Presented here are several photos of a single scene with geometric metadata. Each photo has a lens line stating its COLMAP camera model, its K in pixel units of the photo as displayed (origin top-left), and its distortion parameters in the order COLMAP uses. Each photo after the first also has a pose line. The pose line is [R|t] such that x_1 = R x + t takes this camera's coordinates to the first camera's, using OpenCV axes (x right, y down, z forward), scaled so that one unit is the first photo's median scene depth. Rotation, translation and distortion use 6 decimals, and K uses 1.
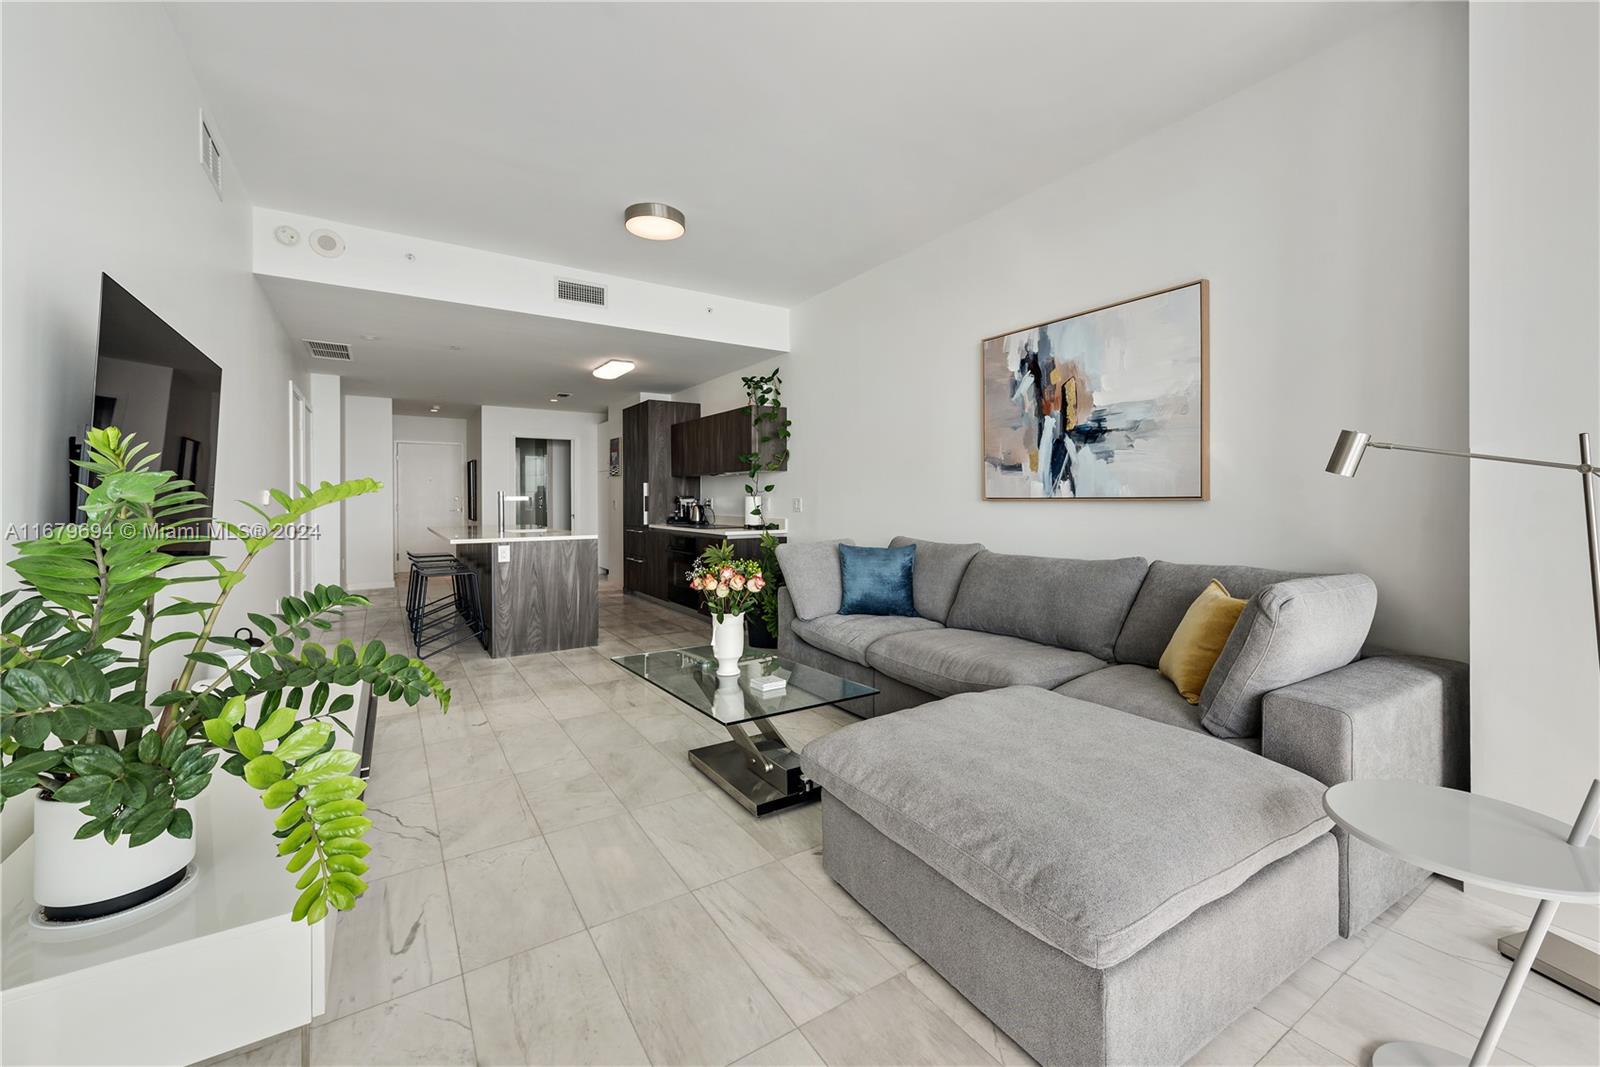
lens RADIAL K [[636.6, 0, 820.2], [0, 636.6, 508.3], [0, 0, 1]] dist [0.005025, -0.000843]
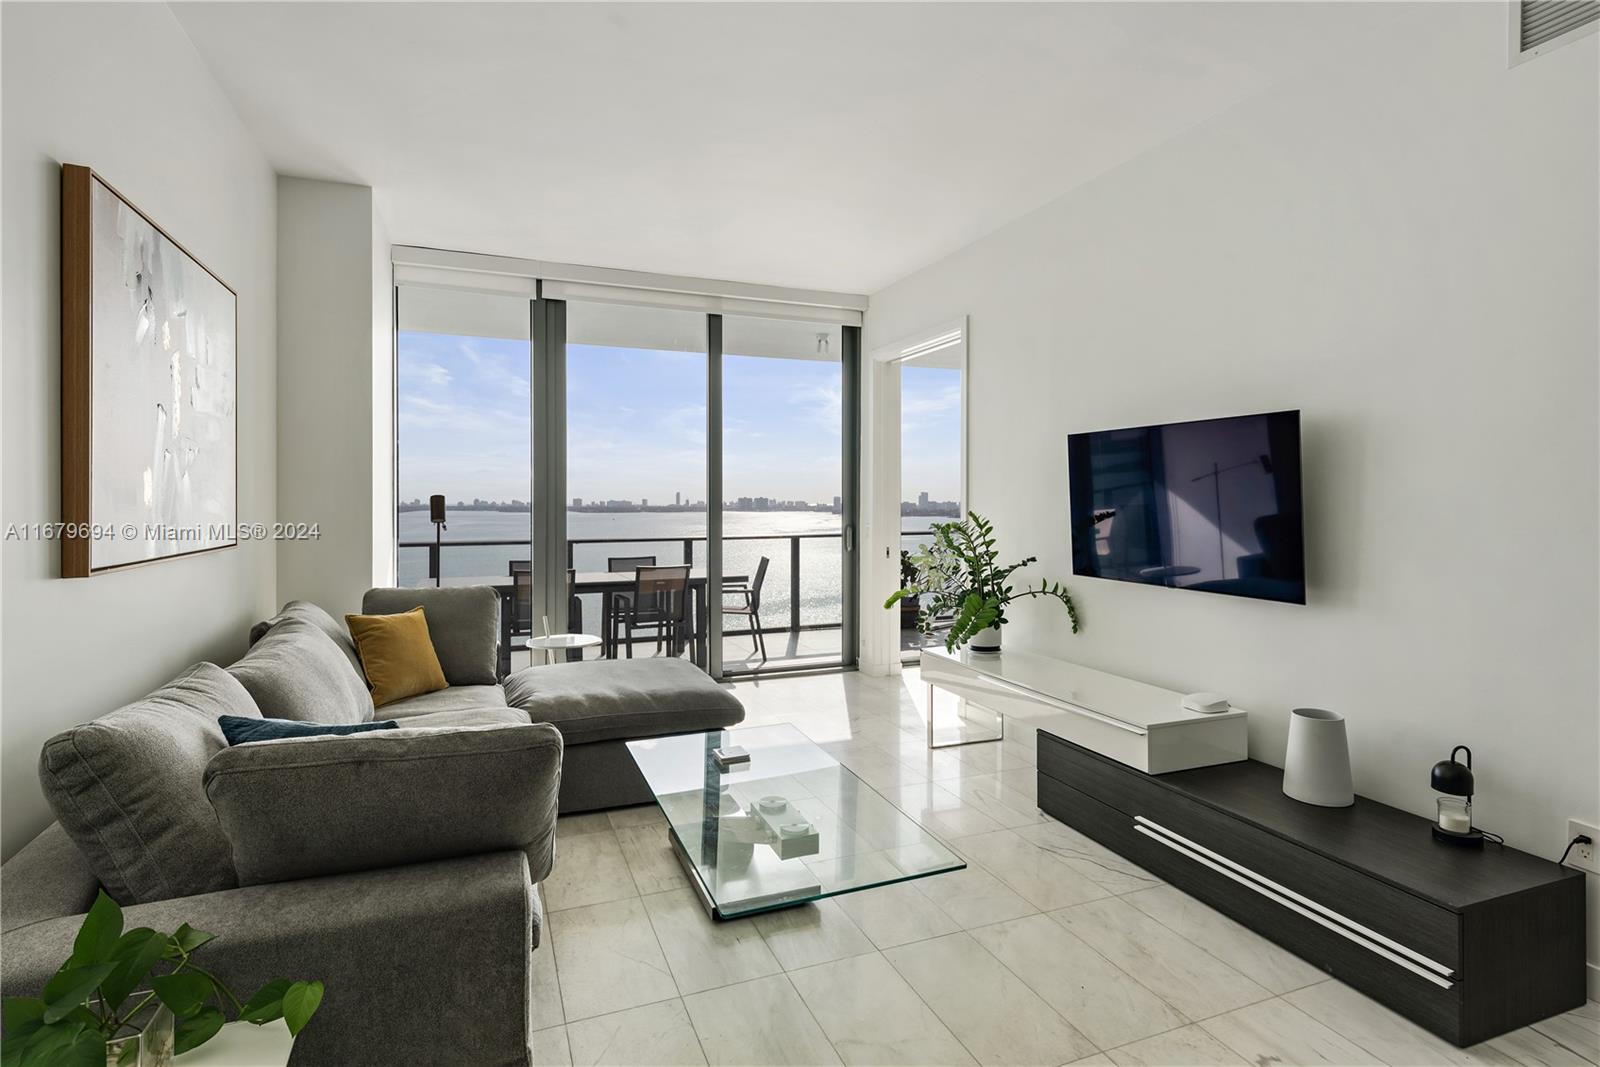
lens RADIAL K [[817.0, 0, 806.3], [0, 817.0, 509.2], [0, 0, 1]] dist [0.022452, -0.006068]
pose [[-0.976338, -0.000690, 0.216251, -0.318869], [0.004021, 0.999764, 0.021344, -0.069700], [-0.216215, 0.021708, -0.976104, 1.551721]]
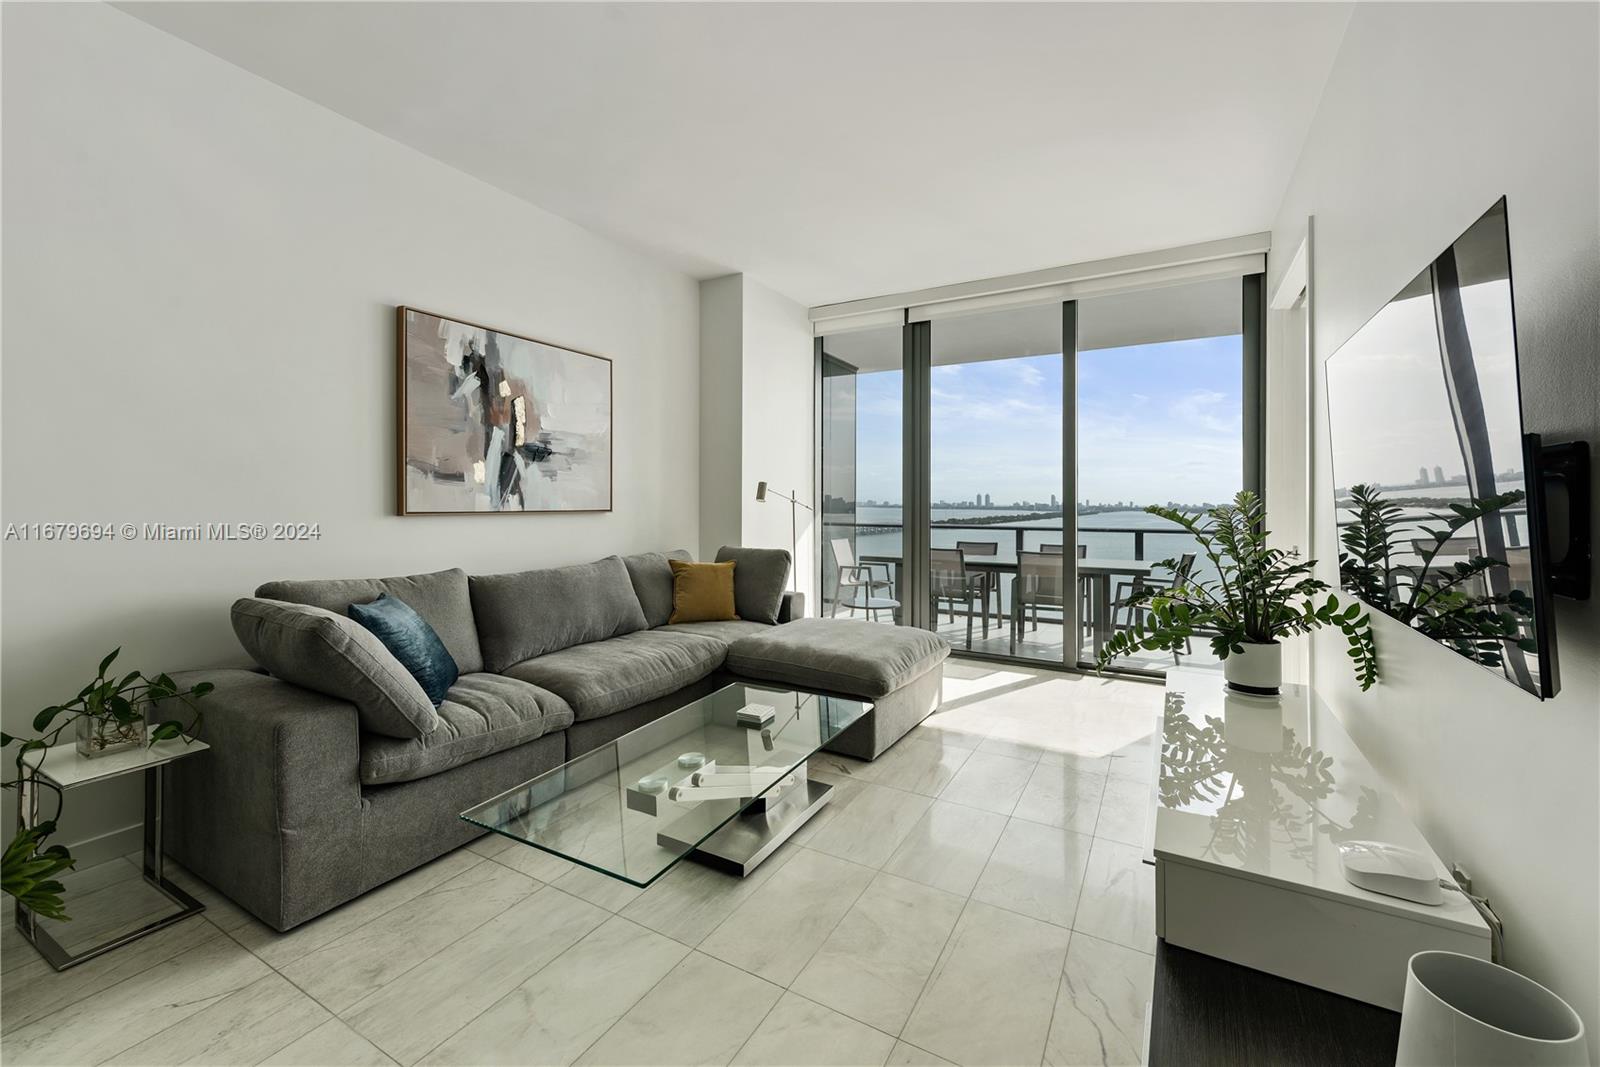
lens RADIAL K [[636.6, 0, 806.5], [0, 636.6, 501.8], [0, 0, 1]] dist [0.005025, -0.000843]
pose [[-0.440953, -0.000078, 0.897530, -0.713547], [0.006988, 0.999969, 0.003520, -0.031159], [-0.897503, 0.007824, -0.440939, 0.999318]]
